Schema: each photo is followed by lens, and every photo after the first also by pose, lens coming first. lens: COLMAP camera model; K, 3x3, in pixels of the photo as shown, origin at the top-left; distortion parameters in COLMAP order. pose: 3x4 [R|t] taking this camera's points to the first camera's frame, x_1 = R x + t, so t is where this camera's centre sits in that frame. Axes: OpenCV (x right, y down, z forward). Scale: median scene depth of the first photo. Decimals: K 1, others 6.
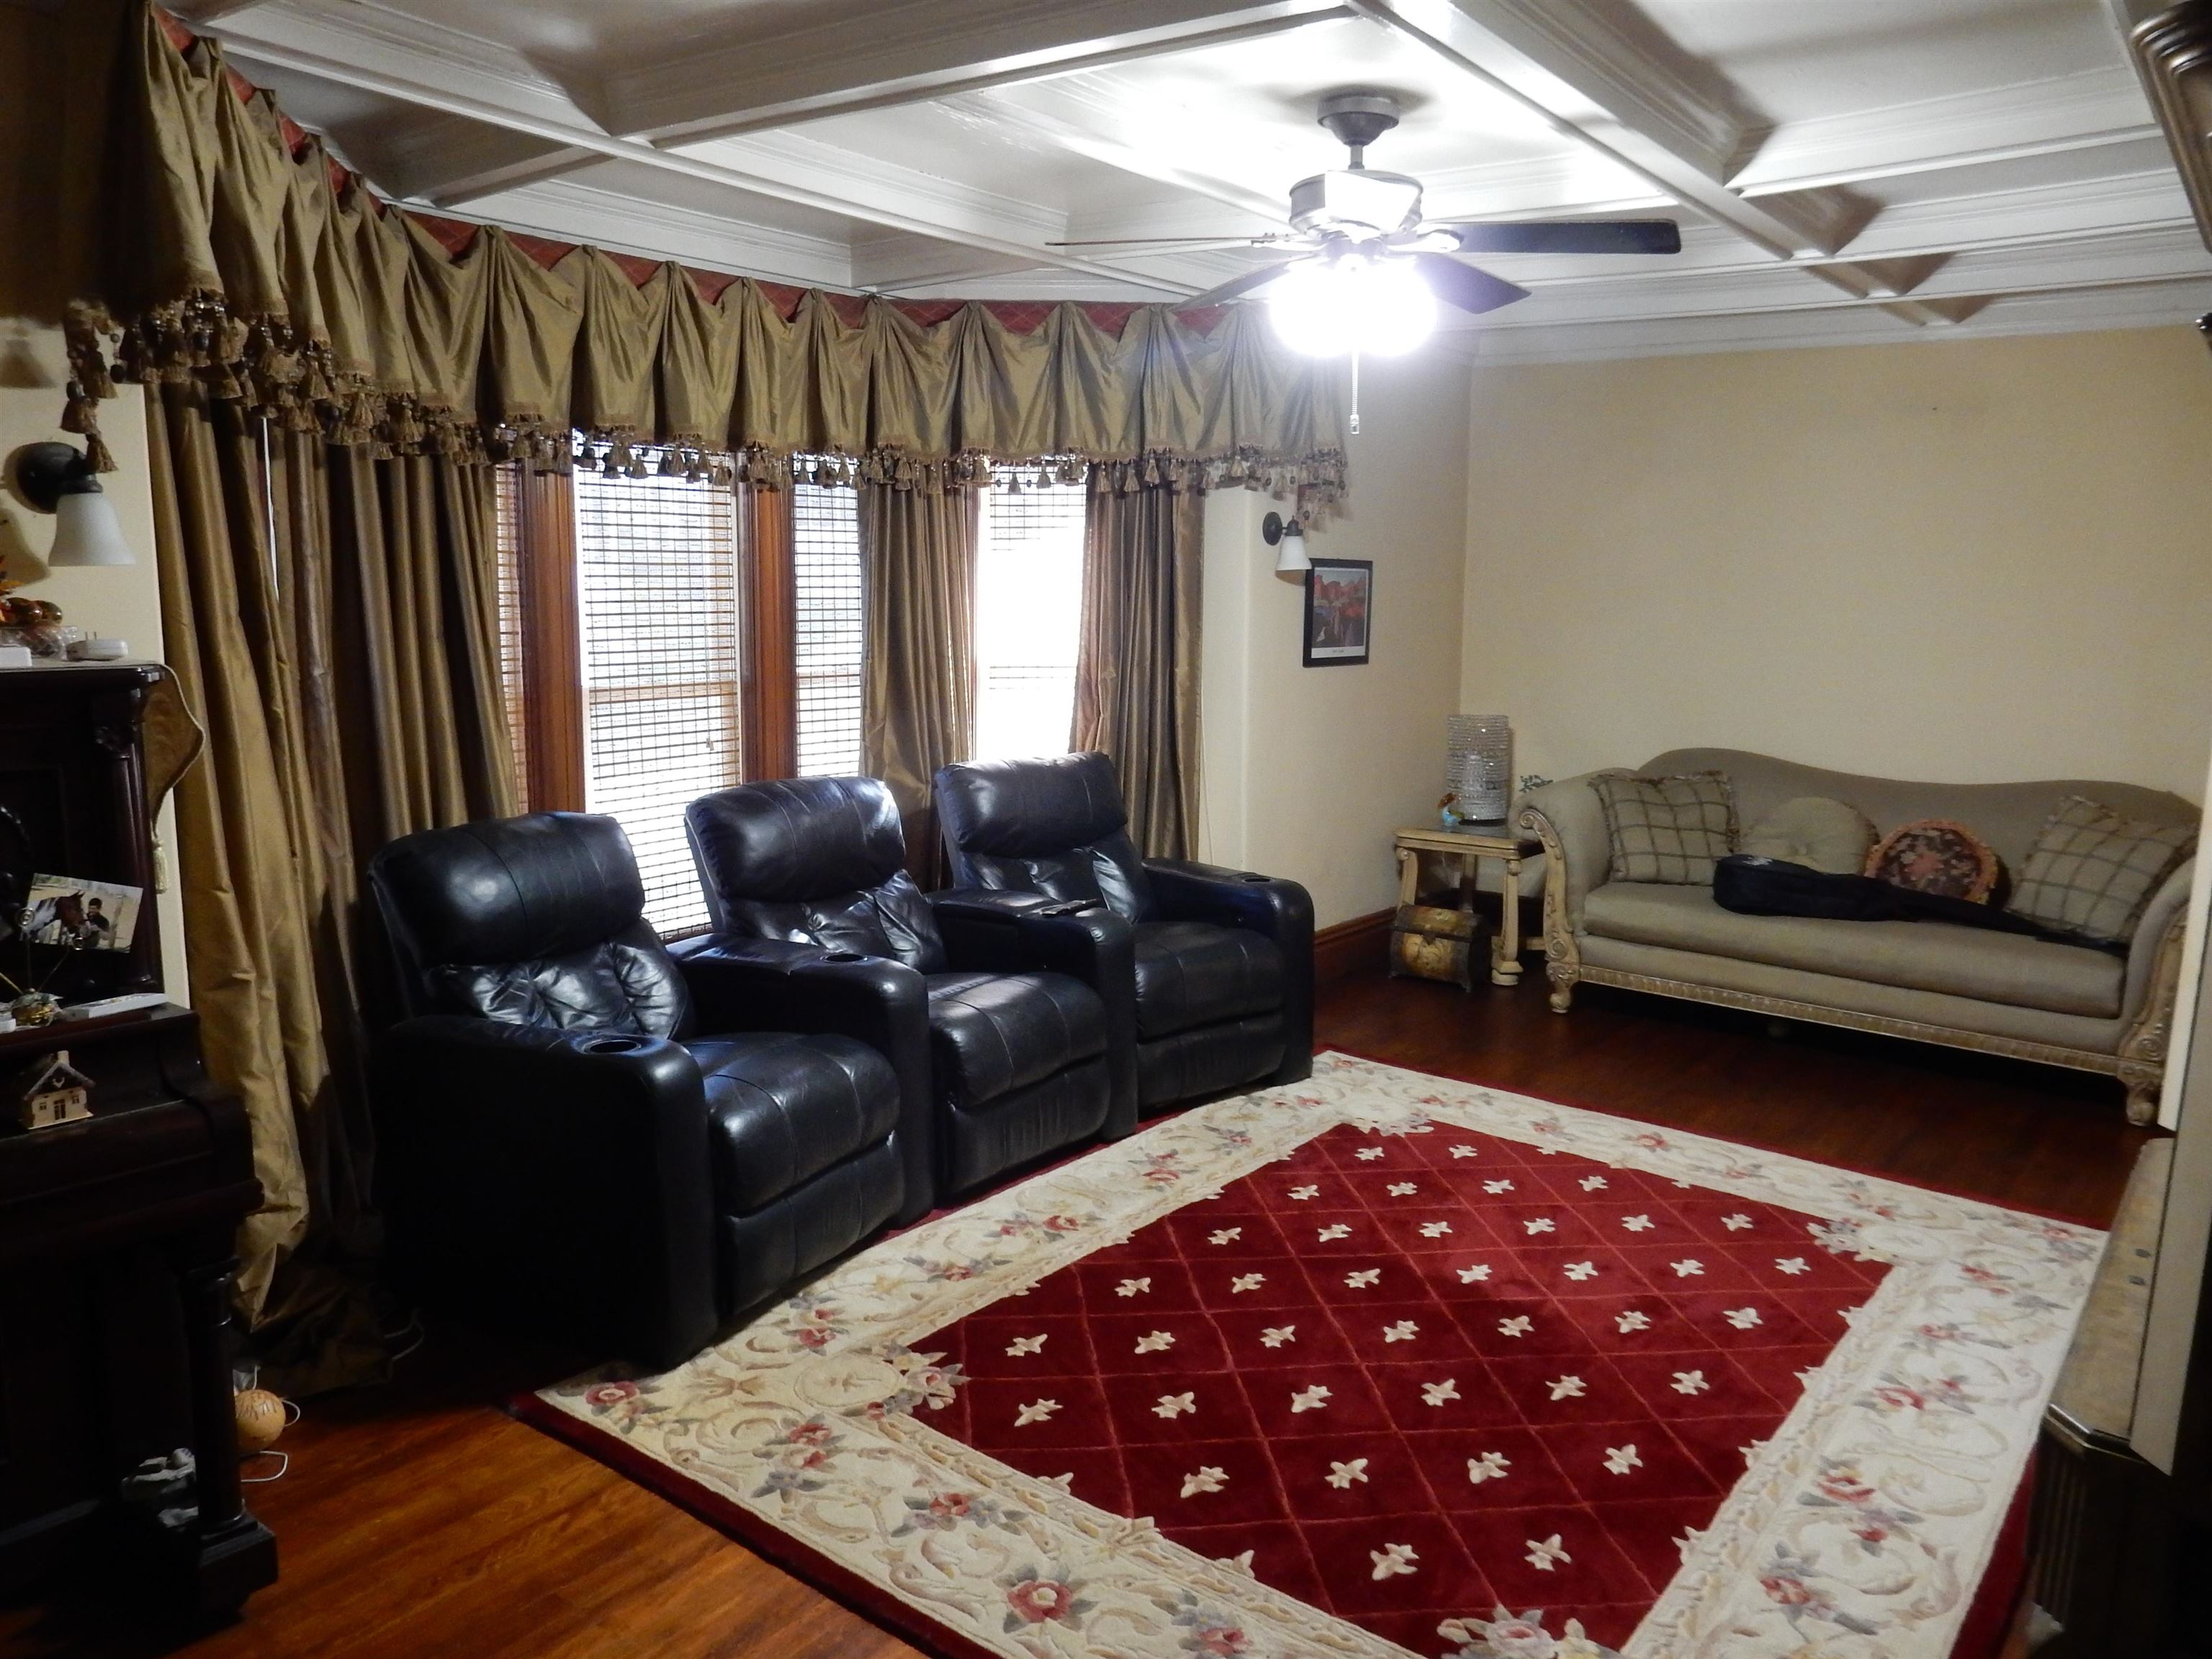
lens RADIAL K [[1605.4, 0, 1117.2], [0, 1605.4, 833.6], [0, 0, 1]] dist [-0.004552, 0.000785]
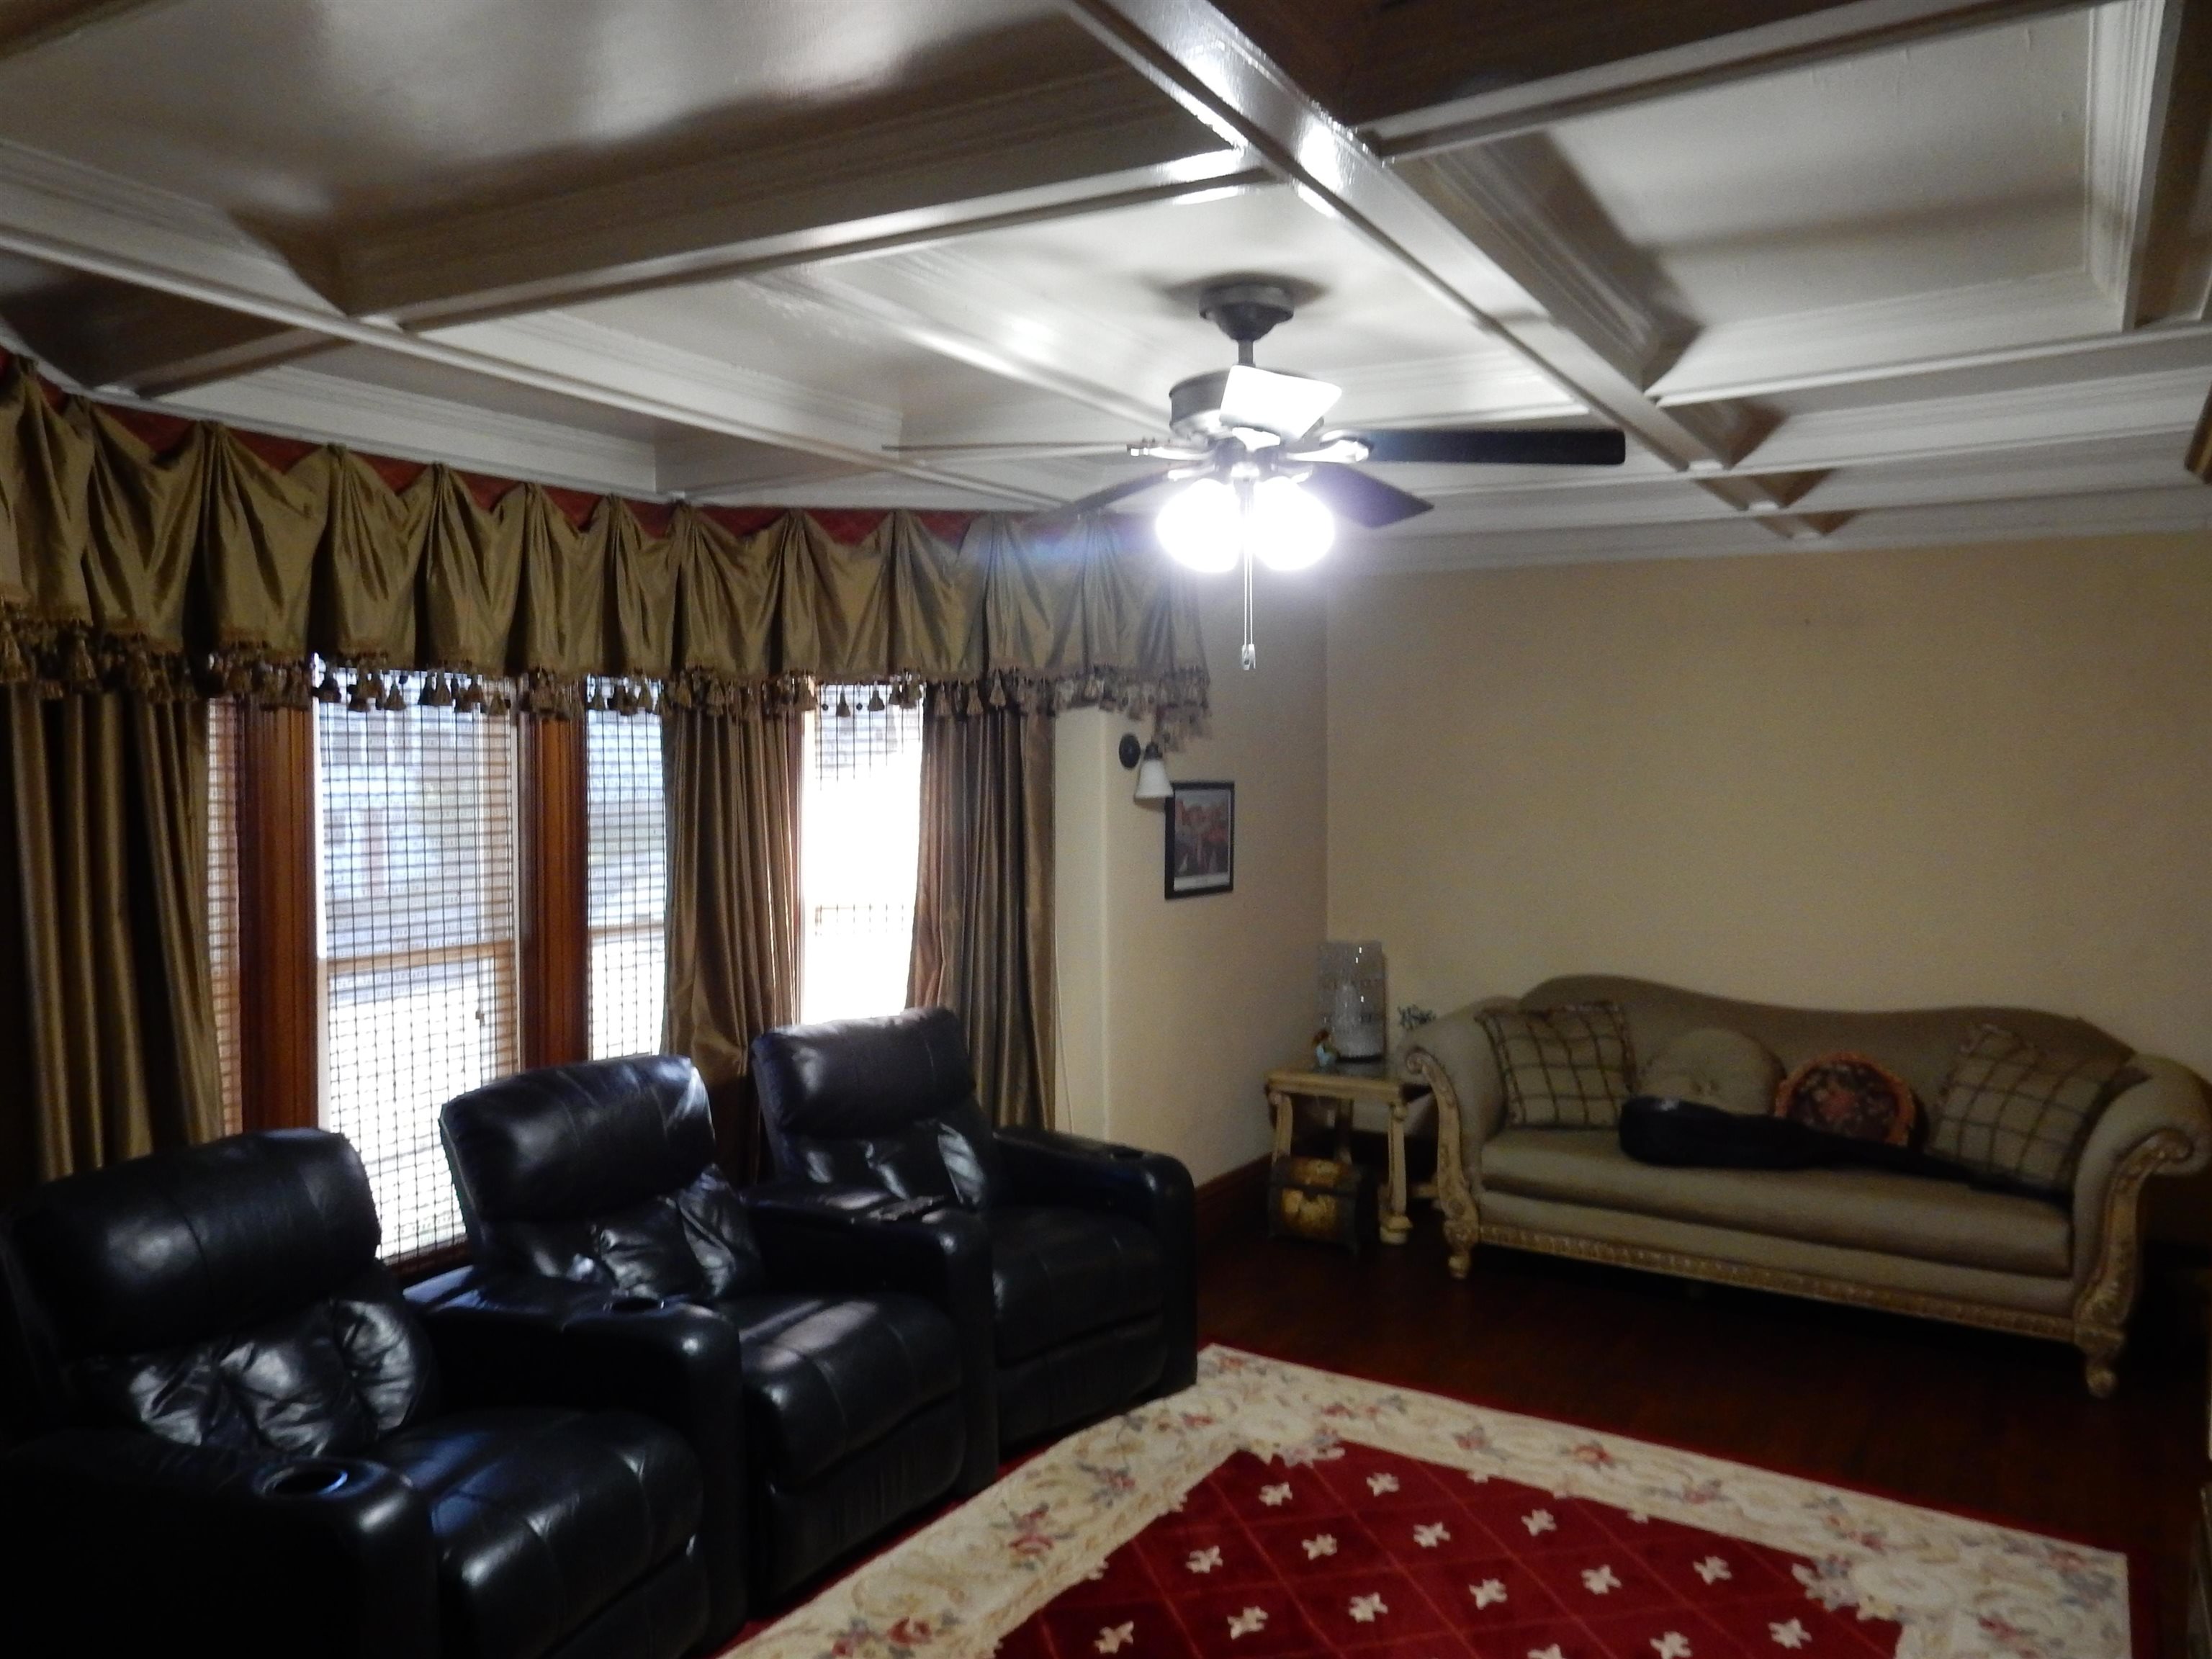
lens RADIAL K [[1611.9, 0, 1106.0], [0, 1611.9, 829.5], [0, 0, 1]] dist [-0.007728, -0.000241]
pose [[0.994911, -0.013783, 0.099806, -0.010269], [0.025611, 0.992657, -0.118221, -0.047288], [-0.097444, 0.120176, 0.987959, 0.127287]]
